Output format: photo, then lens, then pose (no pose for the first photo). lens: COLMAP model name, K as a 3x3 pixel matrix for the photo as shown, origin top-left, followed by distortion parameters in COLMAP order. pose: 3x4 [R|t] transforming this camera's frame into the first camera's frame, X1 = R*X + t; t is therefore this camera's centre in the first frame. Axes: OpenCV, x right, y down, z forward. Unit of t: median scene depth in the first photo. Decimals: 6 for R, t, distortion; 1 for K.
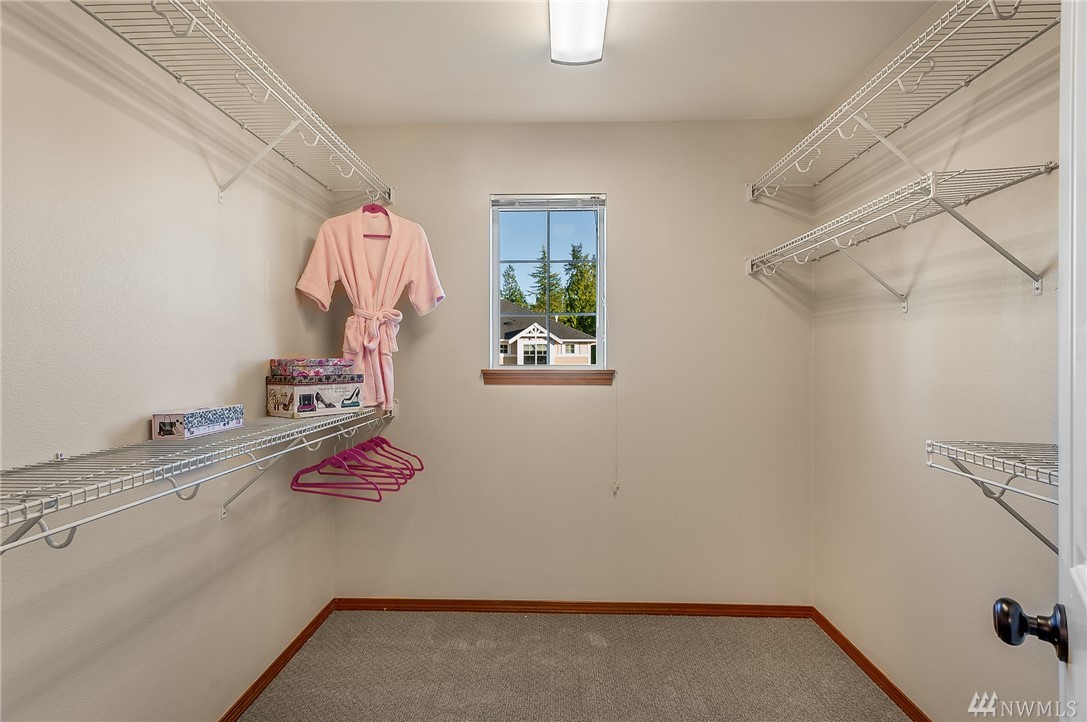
lens RADIAL K [[517.2, 0, 536.6], [0, 517.2, 367.8], [0, 0, 1]] dist [0.037136, 0.000759]
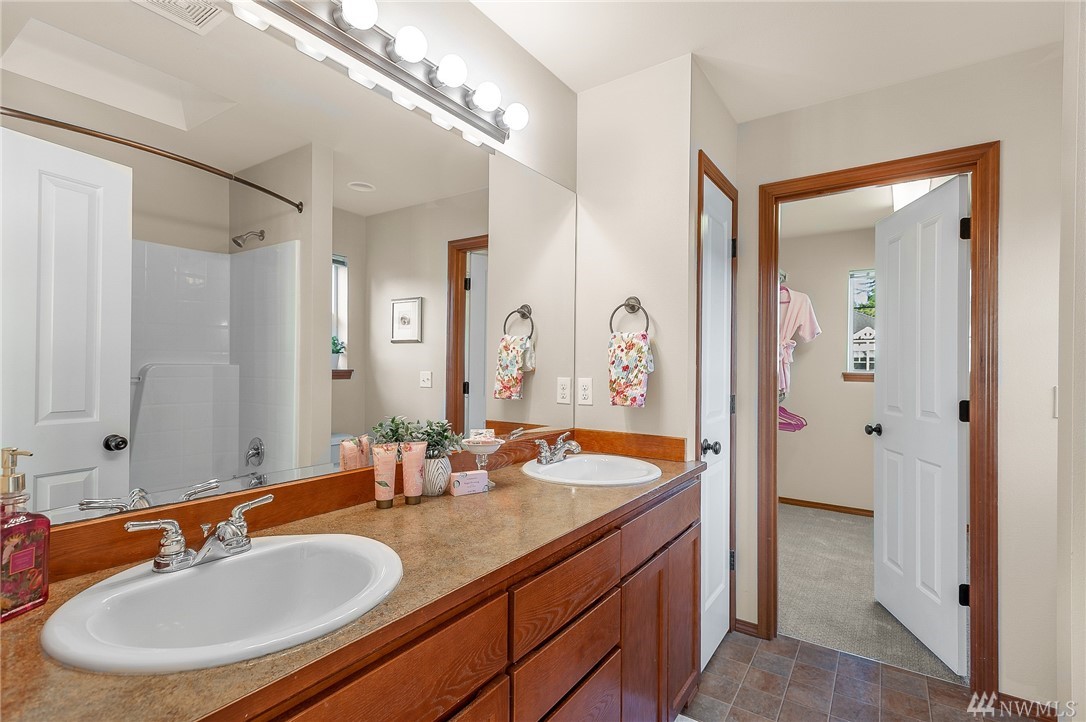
lens RADIAL K [[516.7, 0, 549.1], [0, 516.7, 368.0], [0, 0, 1]] dist [0.037136, 0.000759]
pose [[0.855081, 0.009048, -0.518416, -0.040100], [-0.015083, 0.999859, -0.007429, 0.017848], [0.518275, 0.014172, 0.855096, -1.072574]]
